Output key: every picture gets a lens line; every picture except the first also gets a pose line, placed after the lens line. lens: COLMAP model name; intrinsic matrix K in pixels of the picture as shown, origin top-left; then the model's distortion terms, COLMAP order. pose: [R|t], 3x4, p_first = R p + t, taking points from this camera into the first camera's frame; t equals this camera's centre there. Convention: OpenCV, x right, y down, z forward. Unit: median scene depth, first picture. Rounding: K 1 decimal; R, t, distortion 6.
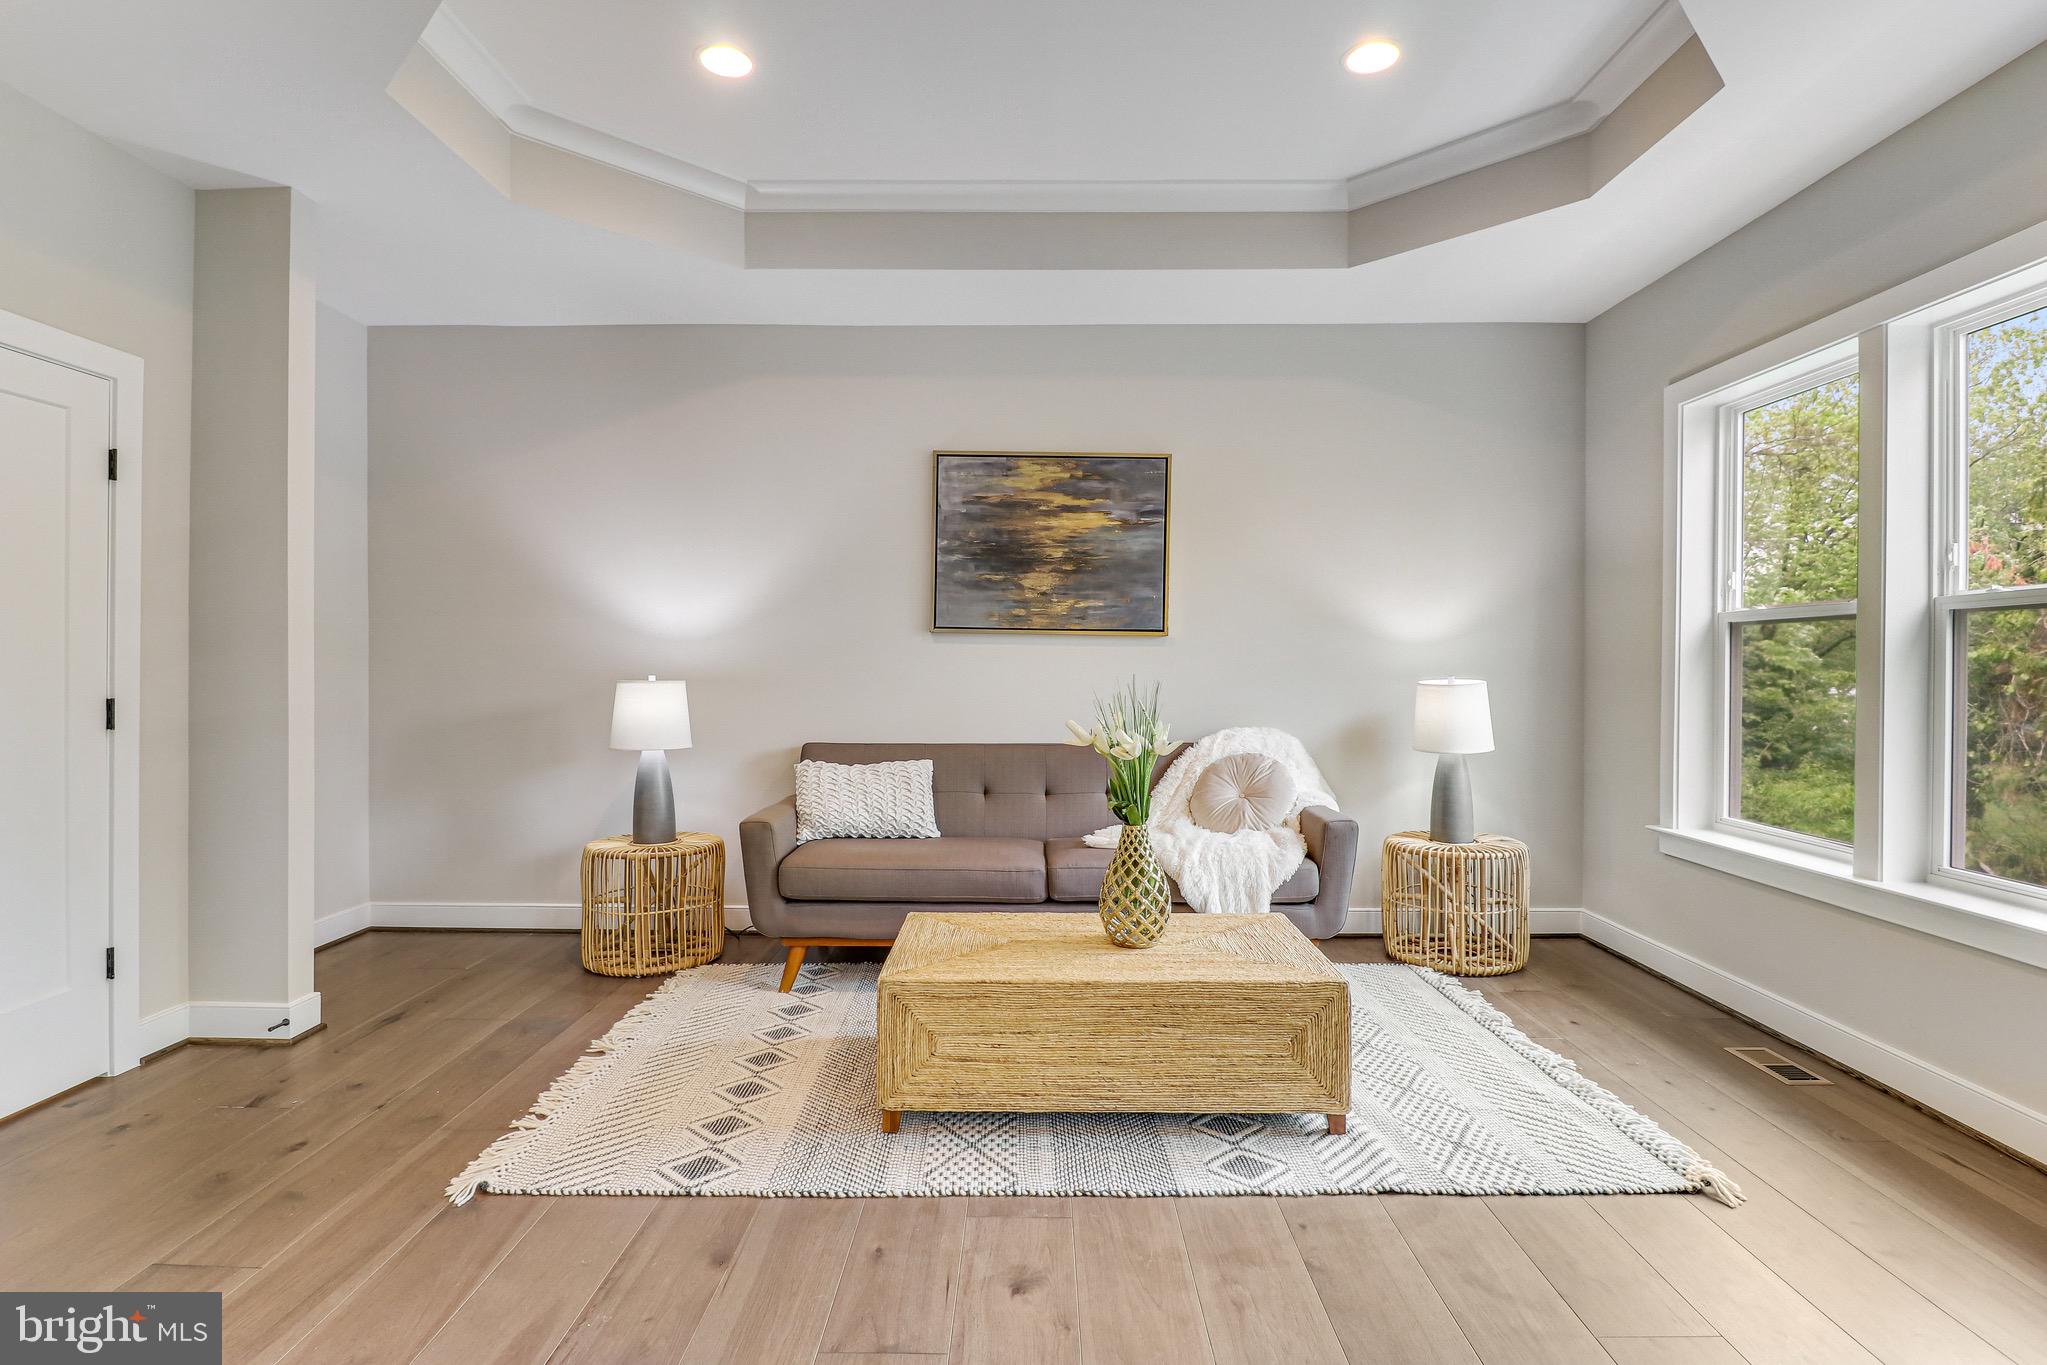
lens RADIAL K [[1033.6, 0, 1019.4], [0, 1033.6, 668.0], [0, 0, 1]] dist [-0.002266, -0.000784]
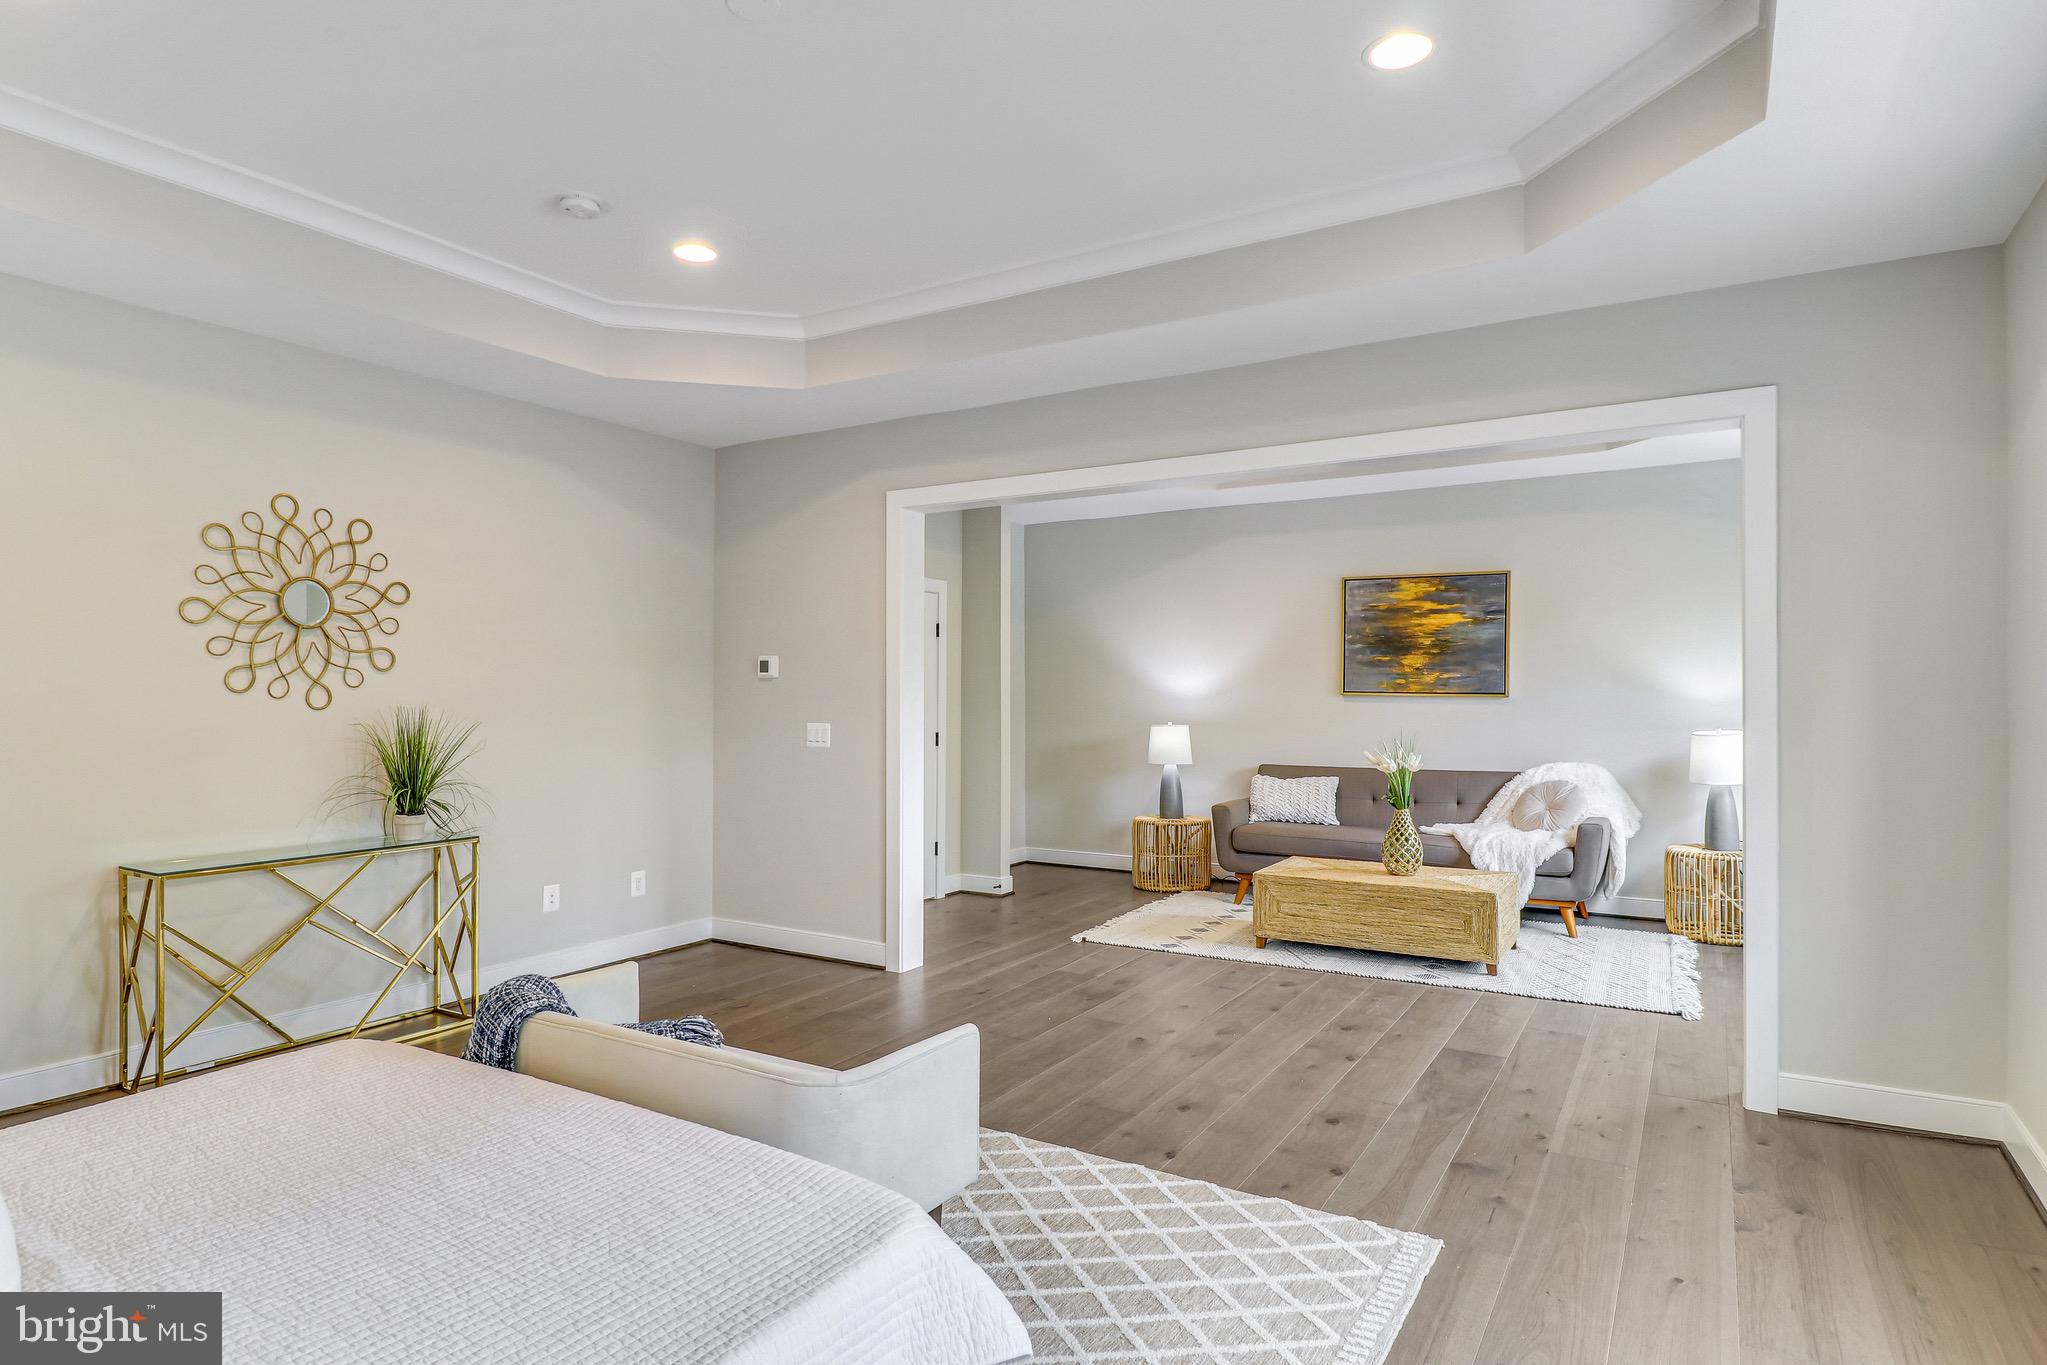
lens RADIAL K [[1140.7, 0, 1019.3], [0, 1140.7, 686.4], [0, 0, 1]] dist [0.026271, -0.000015]
pose [[0.863849, -0.005177, -0.503724, 0.373474], [0.000177, 0.999950, -0.009973, -0.031541], [0.503750, 0.008526, 0.863807, -0.744948]]
